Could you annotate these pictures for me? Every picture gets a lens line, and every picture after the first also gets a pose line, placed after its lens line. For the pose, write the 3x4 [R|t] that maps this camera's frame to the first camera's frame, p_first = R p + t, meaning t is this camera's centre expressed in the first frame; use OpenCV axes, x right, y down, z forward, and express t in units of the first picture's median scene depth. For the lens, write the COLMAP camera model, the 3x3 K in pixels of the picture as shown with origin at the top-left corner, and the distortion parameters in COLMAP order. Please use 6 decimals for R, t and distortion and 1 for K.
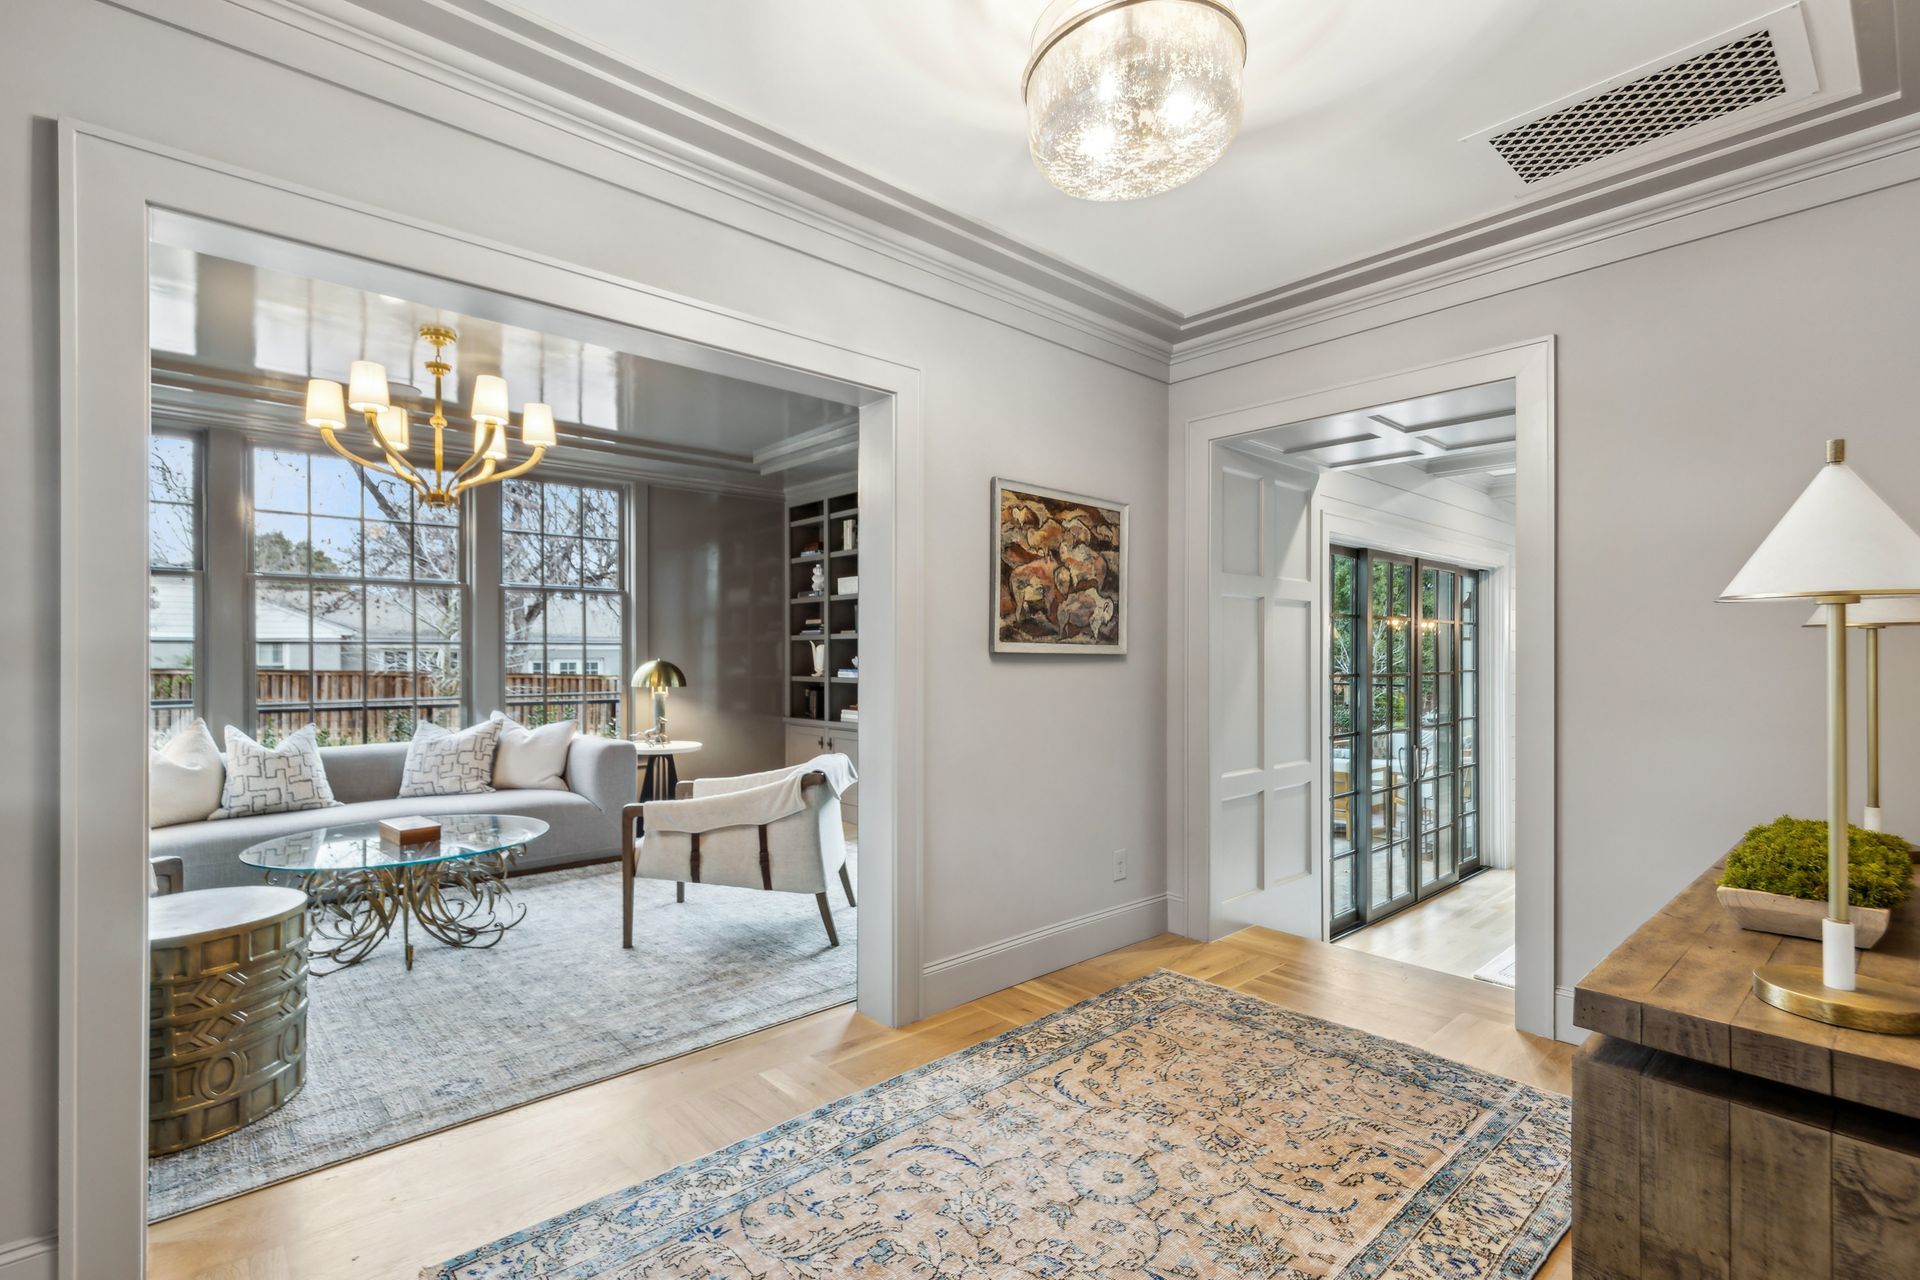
lens RADIAL K [[878.0, 0, 954.3], [0, 878.0, 658.6], [0, 0, 1]] dist [0.012562, -0.000430]
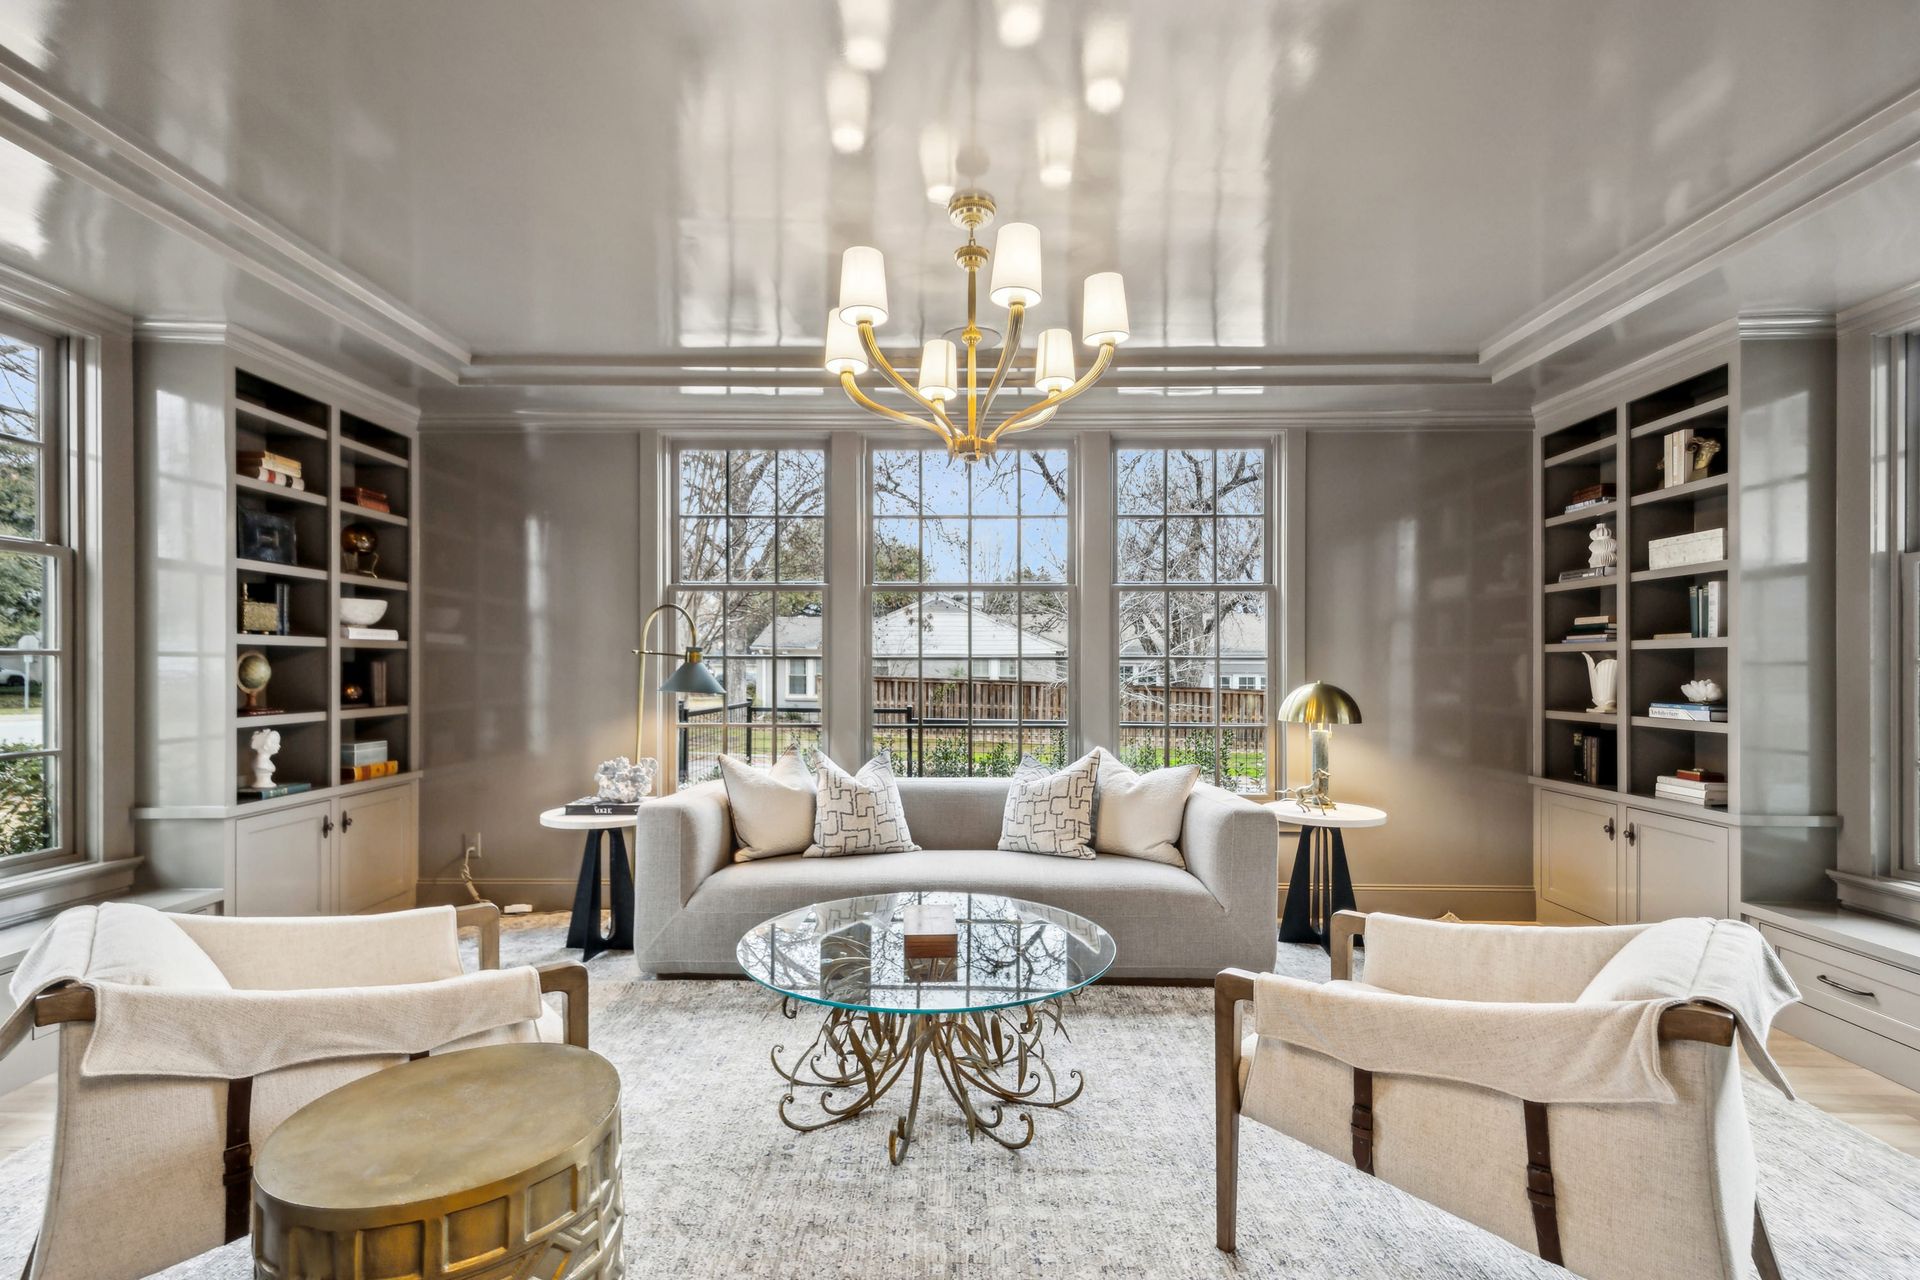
lens RADIAL K [[878.0, 0, 954.3], [0, 878.0, 658.6], [0, 0, 1]] dist [0.012562, -0.000430]
pose [[0.736192, -0.002411, -0.676768, -0.076867], [-0.008586, 0.999880, -0.012902, -0.005242], [0.676718, 0.015309, 0.736083, 0.283664]]
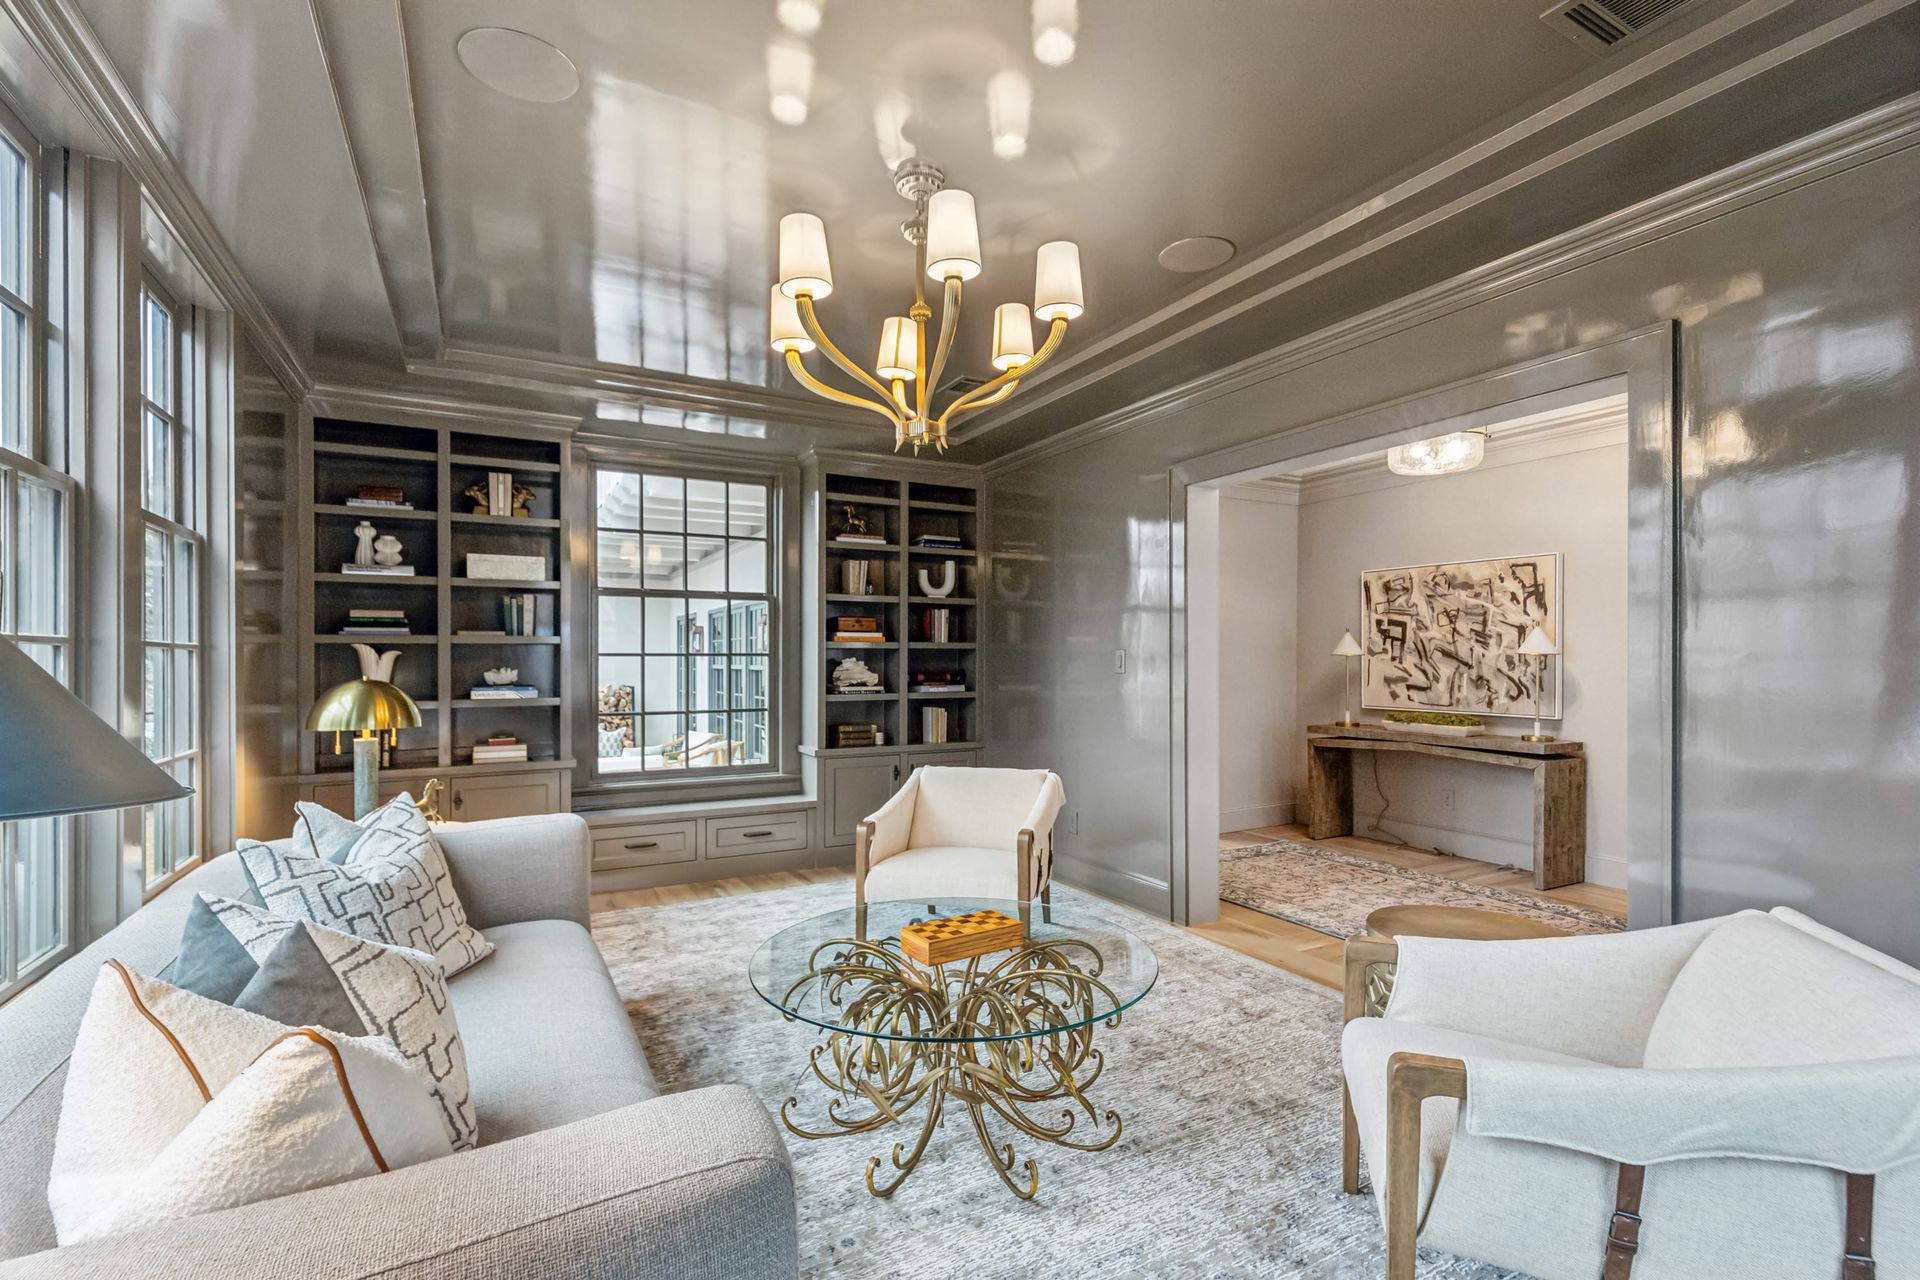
lens RADIAL K [[878.0, 0, 954.3], [0, 878.0, 658.6], [0, 0, 1]] dist [0.012562, -0.000430]
pose [[0.237633, 0.002727, 0.971351, -0.696138], [0.010113, 0.999935, -0.005281, -0.003259], [-0.971302, 0.011078, 0.237590, 0.472969]]
